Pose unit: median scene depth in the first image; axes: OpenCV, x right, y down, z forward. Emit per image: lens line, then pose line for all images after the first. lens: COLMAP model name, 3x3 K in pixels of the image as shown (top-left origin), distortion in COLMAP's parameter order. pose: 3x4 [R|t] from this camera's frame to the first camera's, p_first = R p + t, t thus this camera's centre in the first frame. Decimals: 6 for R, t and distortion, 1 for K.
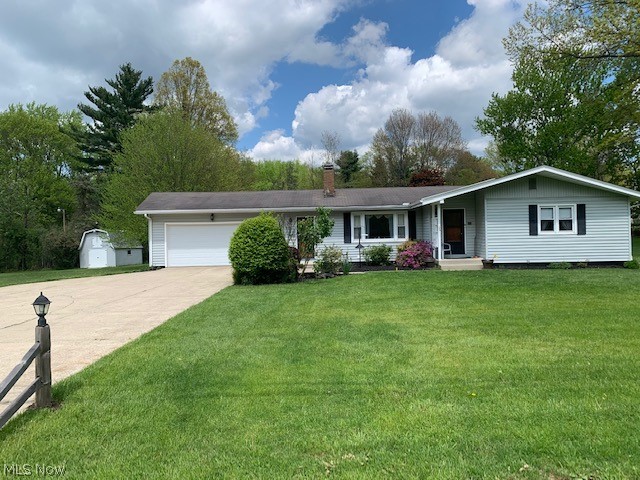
lens RADIAL K [[481.8, 0, 319.3], [0, 481.8, 235.4], [0, 0, 1]] dist [0.038075, -0.048642]
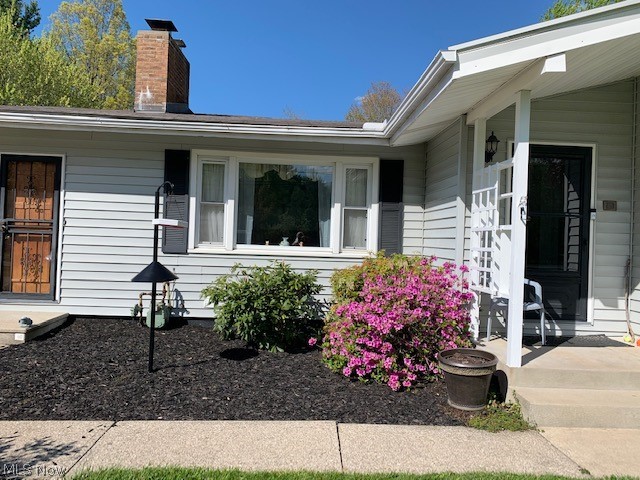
lens RADIAL K [[481.8, 0, 319.3], [0, 481.8, 235.4], [0, 0, 1]] dist [0.038075, -0.048642]
pose [[0.997058, 0.056904, 0.051353, 0.137908], [-0.056295, 0.998327, -0.013218, 0.003537], [-0.052020, 0.010288, 0.998593, 0.725937]]
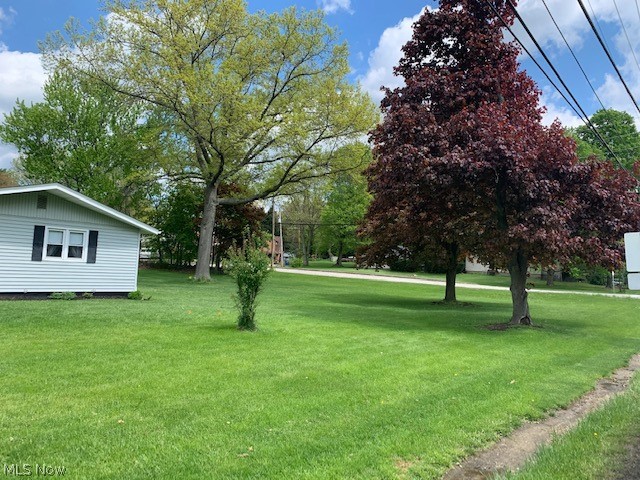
lens RADIAL K [[493.9, 0, 318.3], [0, 493.9, 230.1], [0, 0, 1]] dist [0.022879, -0.007270]
pose [[0.623389, 0.109366, 0.774226, 0.055776], [-0.056724, 0.993886, -0.094723, 0.001031], [-0.779852, 0.015132, 0.625781, 0.044871]]
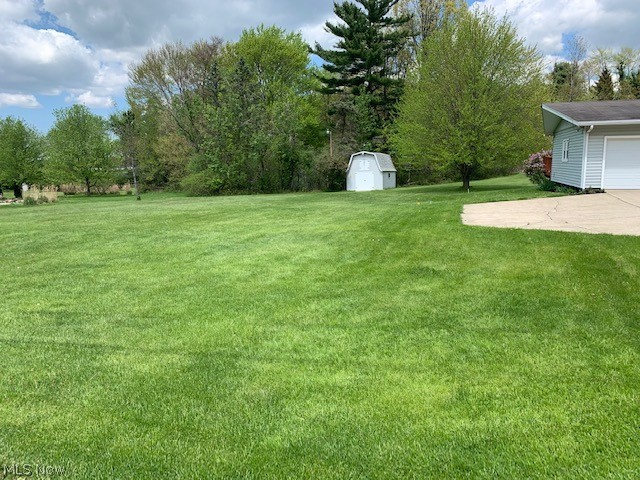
lens RADIAL K [[481.8, 0, 319.3], [0, 481.8, 235.4], [0, 0, 1]] dist [0.038075, -0.048642]
pose [[0.963676, 0.044478, -0.263346, -0.619605], [-0.004932, 0.988831, 0.148962, 0.023369], [0.267030, -0.142252, 0.953131, 0.032608]]
